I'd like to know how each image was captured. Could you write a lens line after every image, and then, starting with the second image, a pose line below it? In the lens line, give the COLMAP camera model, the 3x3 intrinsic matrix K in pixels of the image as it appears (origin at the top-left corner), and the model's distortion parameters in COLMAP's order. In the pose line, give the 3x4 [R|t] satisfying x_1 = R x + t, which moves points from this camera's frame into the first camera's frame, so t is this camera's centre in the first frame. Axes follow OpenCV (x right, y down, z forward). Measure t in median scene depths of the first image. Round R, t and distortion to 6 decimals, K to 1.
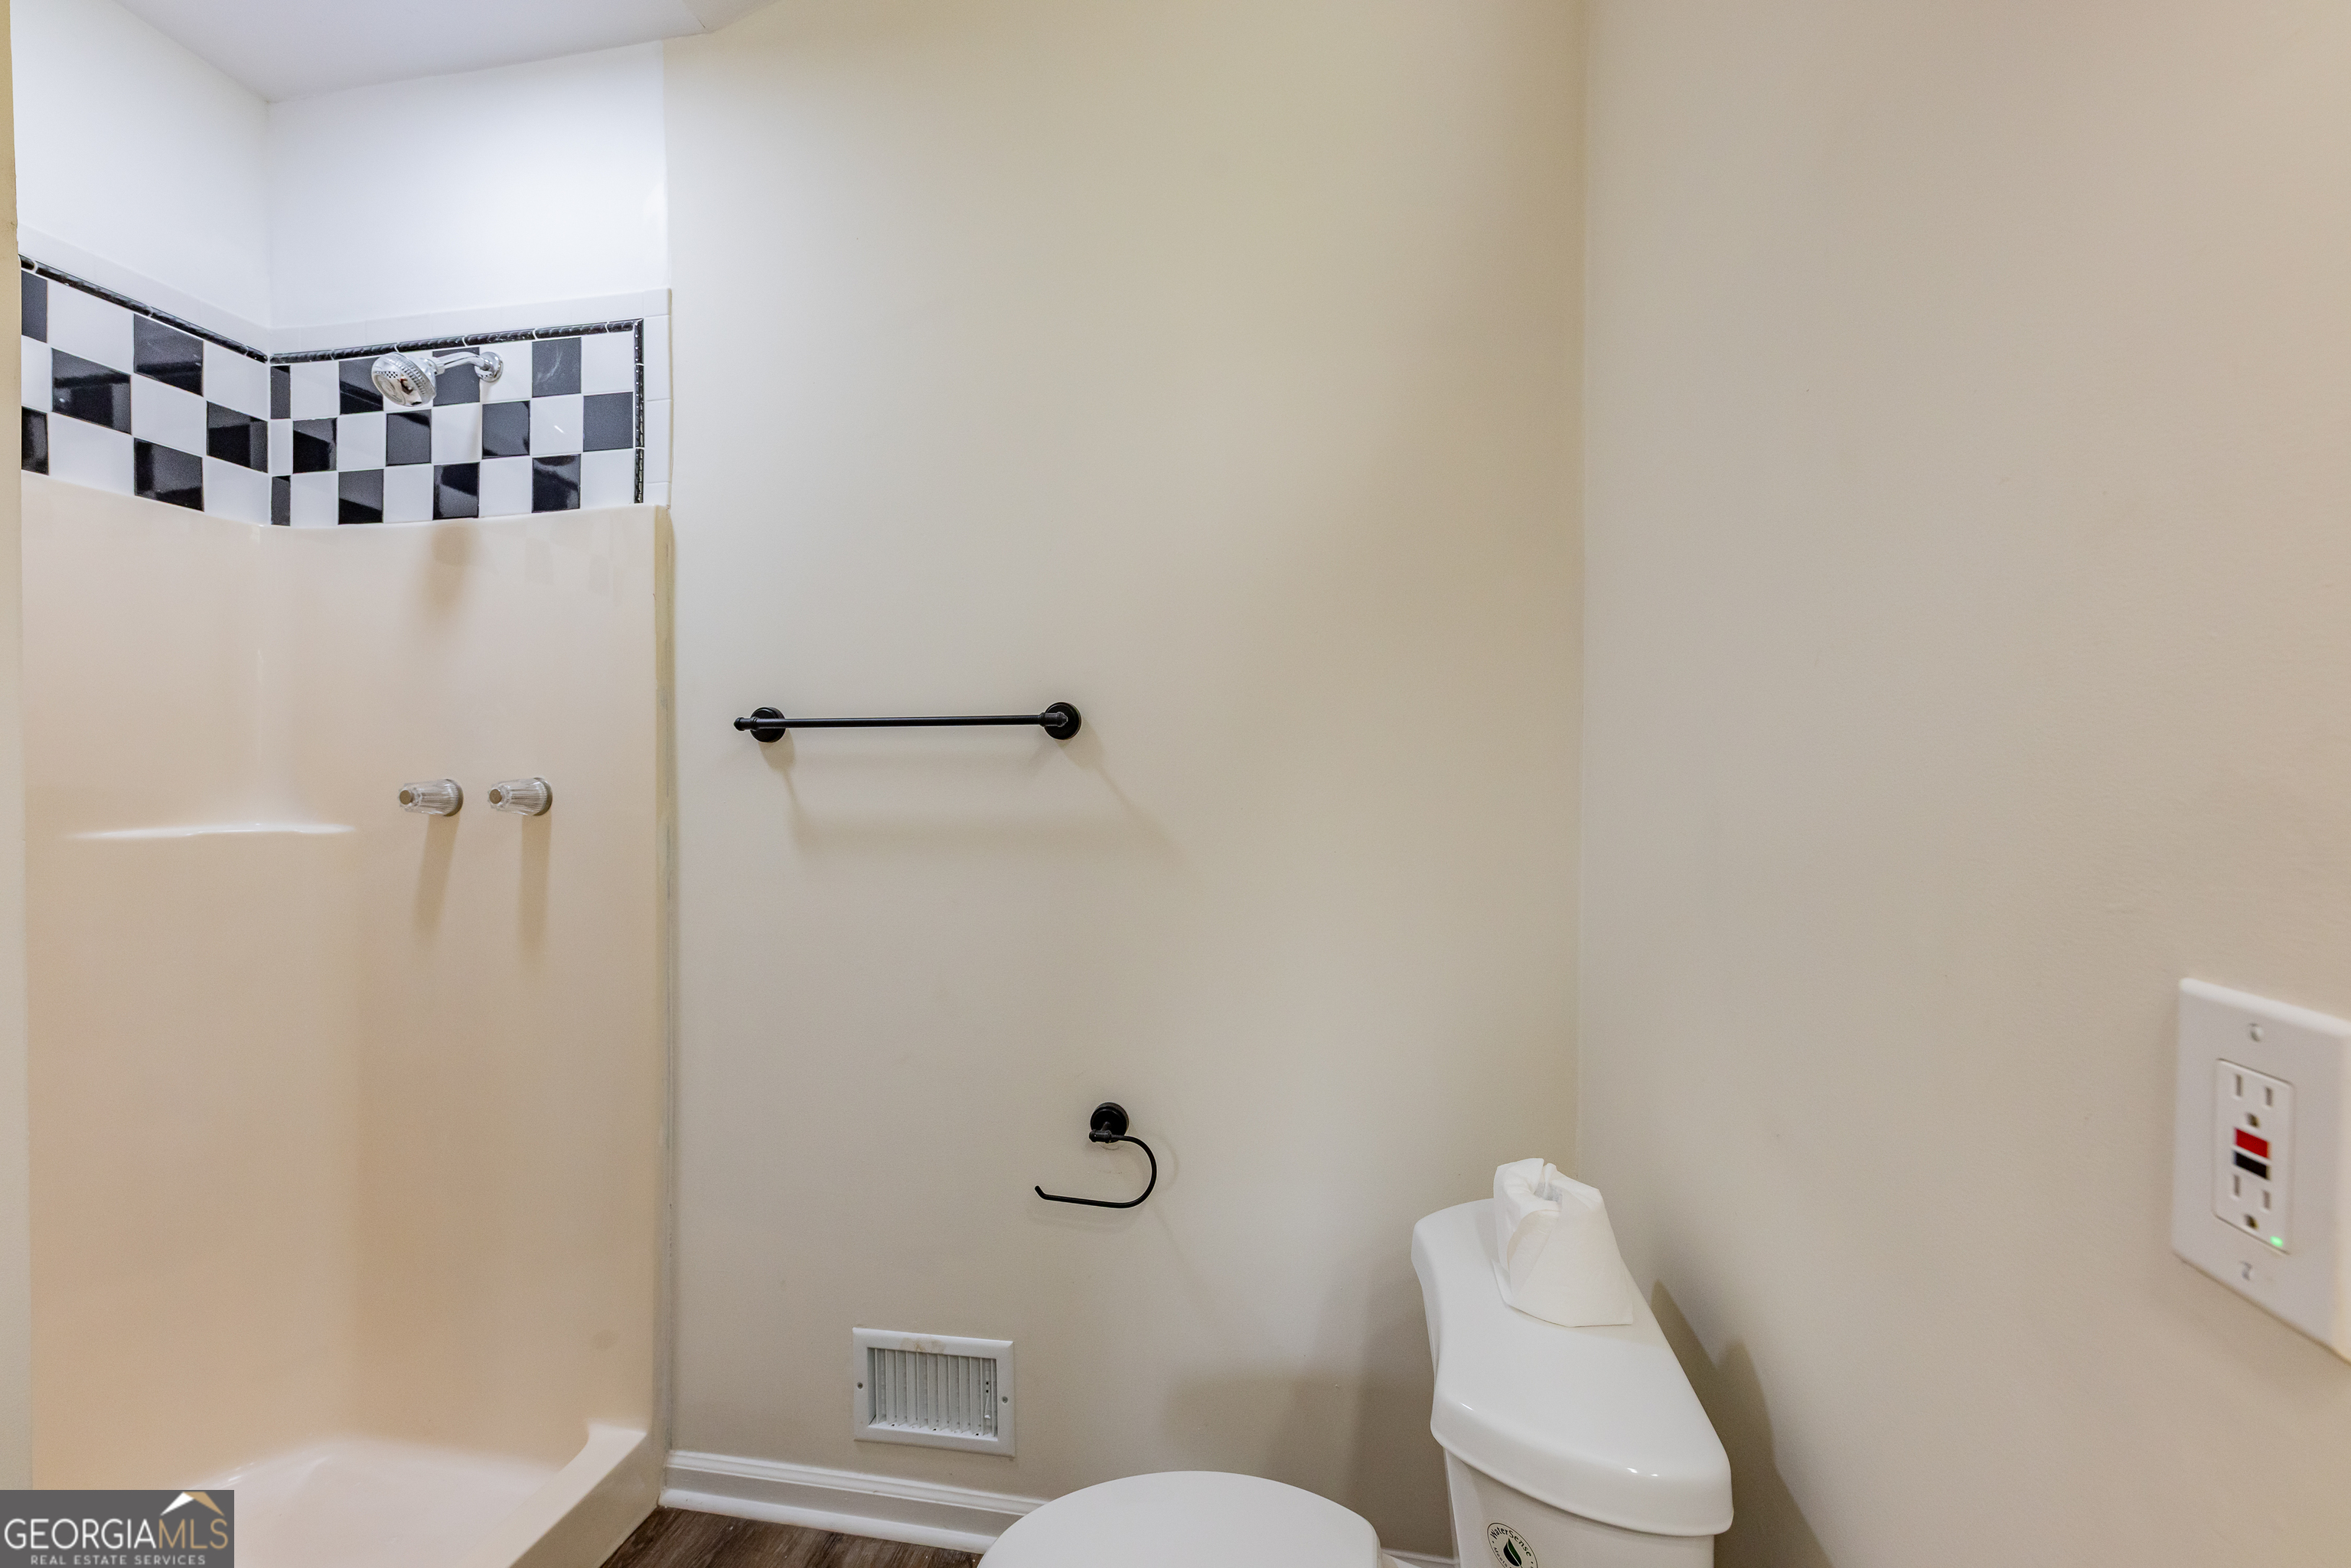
lens RADIAL K [[943.1, 0, 1181.0], [0, 943.1, 788.1], [0, 0, 1]] dist [0.002095, -0.000031]
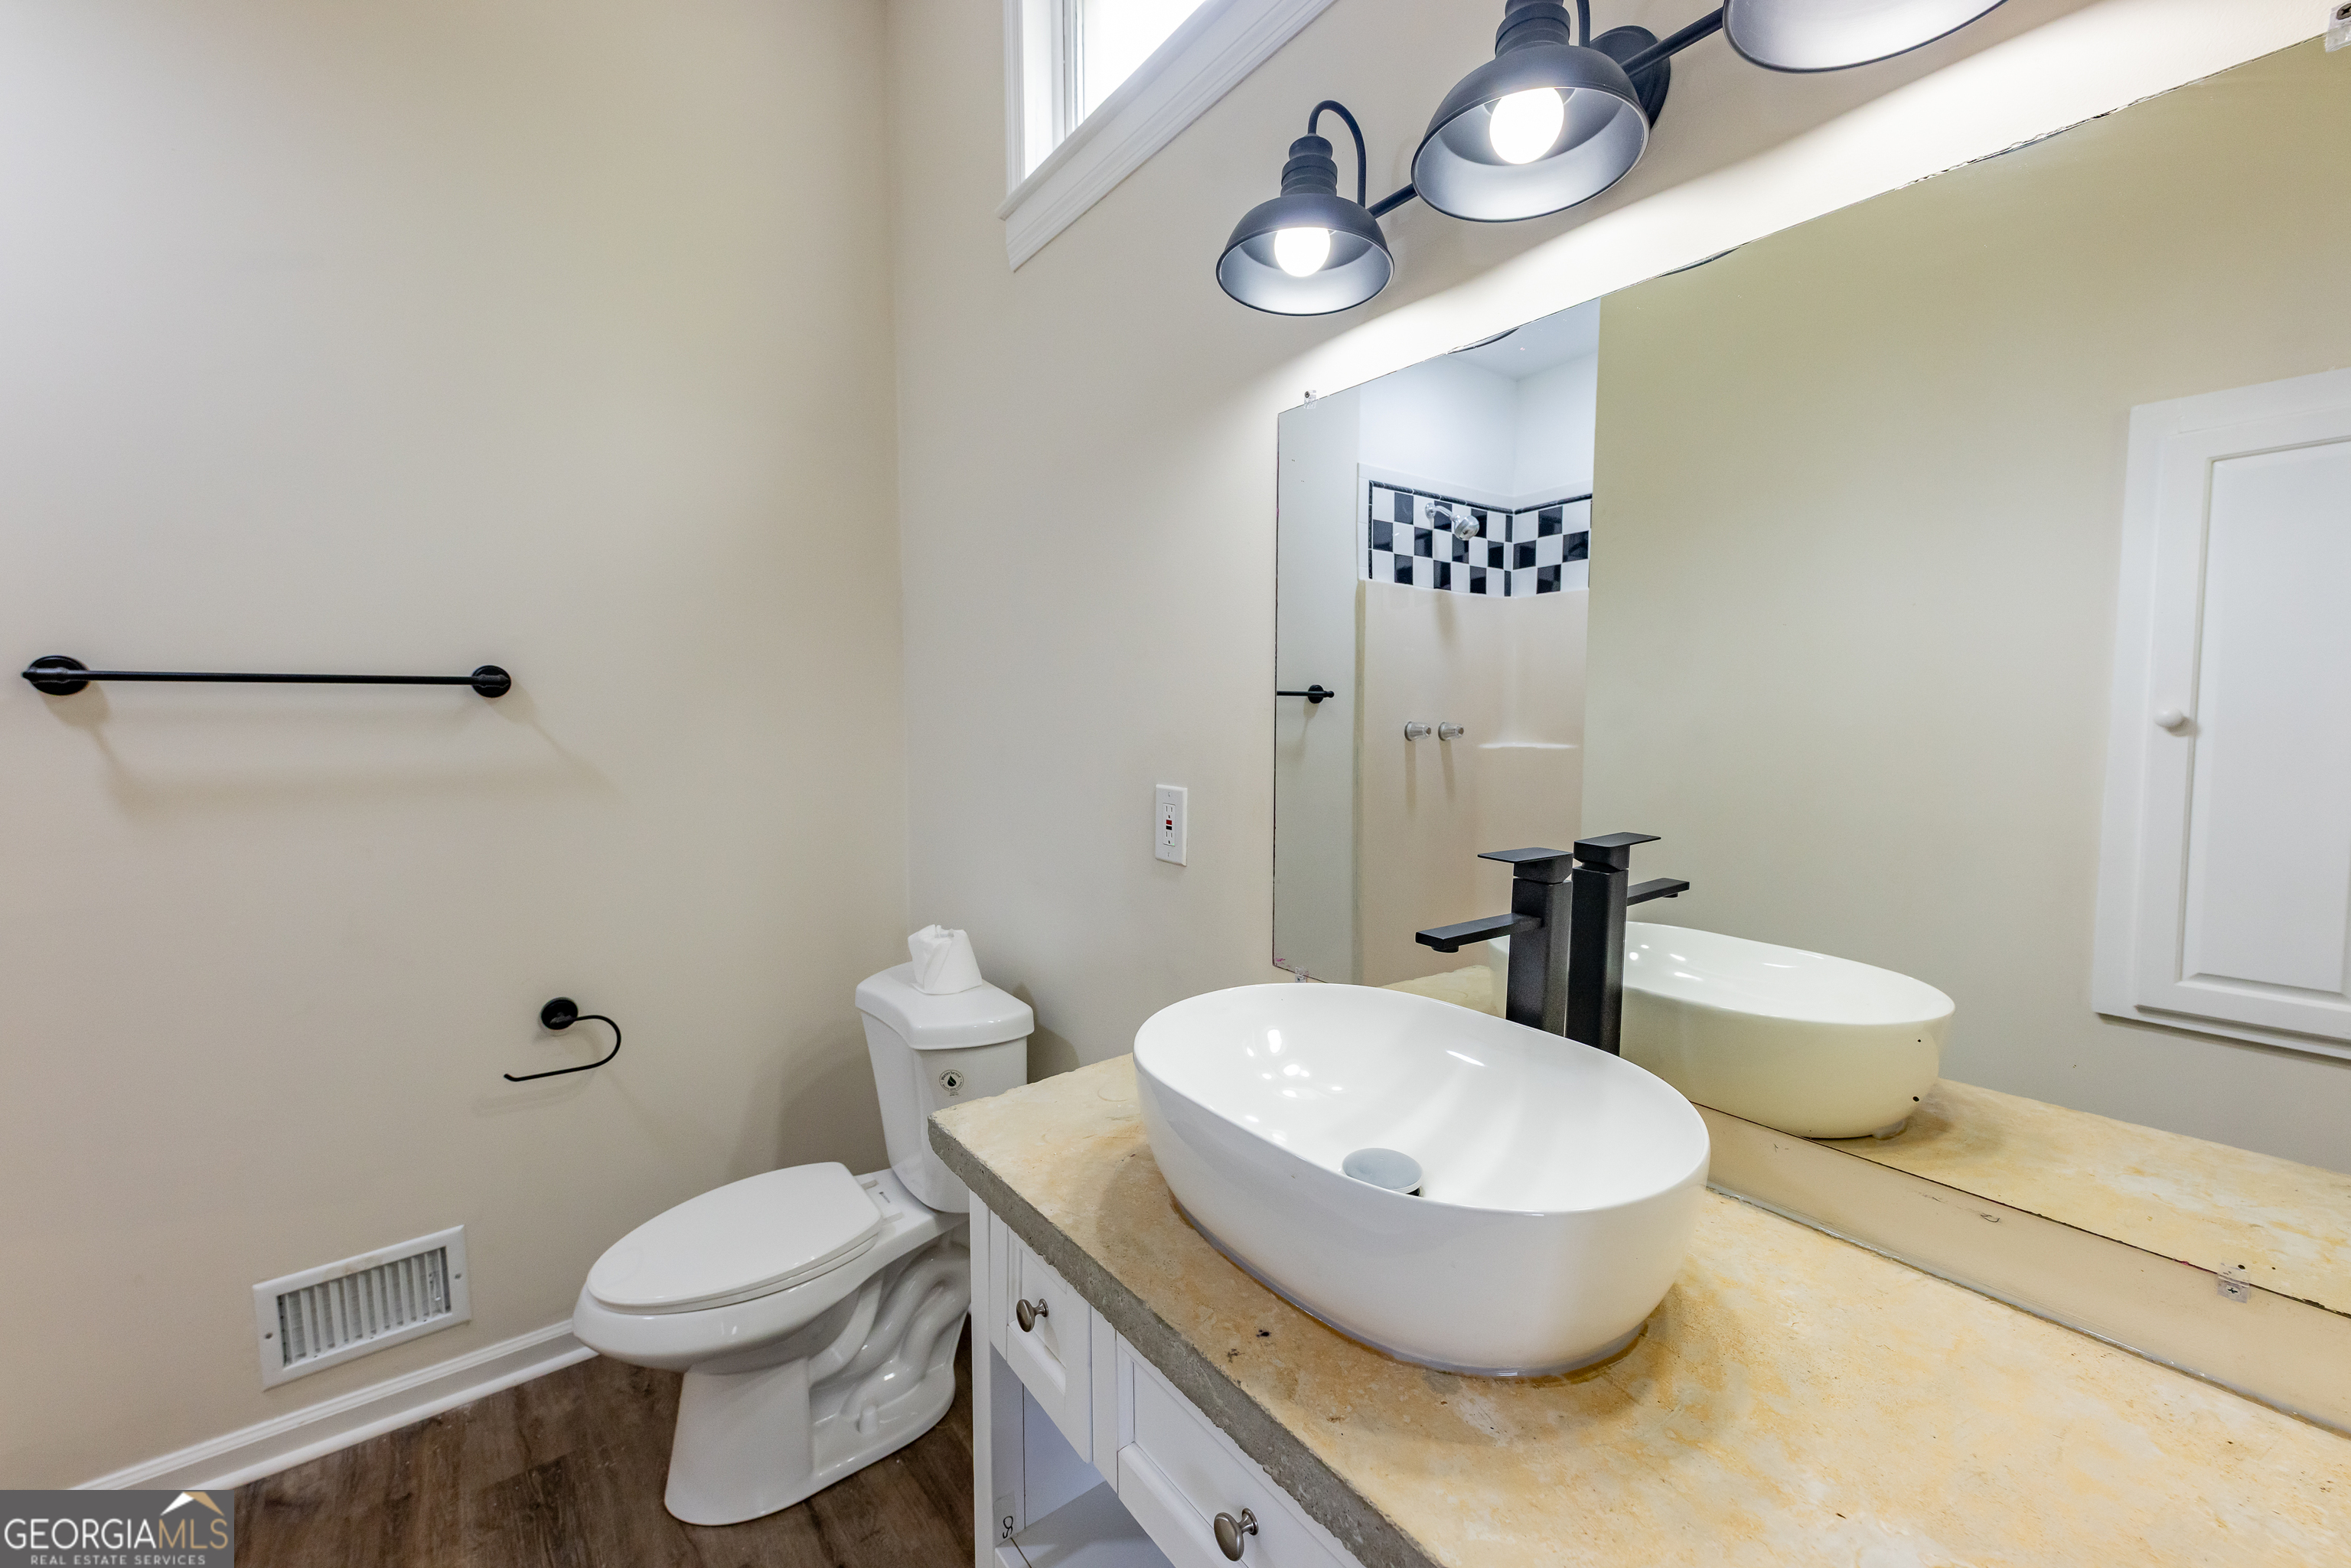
lens RADIAL K [[943.1, 0, 1176.9], [0, 943.1, 785.8], [0, 0, 1]] dist [0.002095, -0.000031]
pose [[0.678934, -0.058785, 0.731842, -0.408771], [0.012711, 0.997581, 0.068338, -0.012413], [-0.734089, -0.037094, 0.678039, -0.401213]]
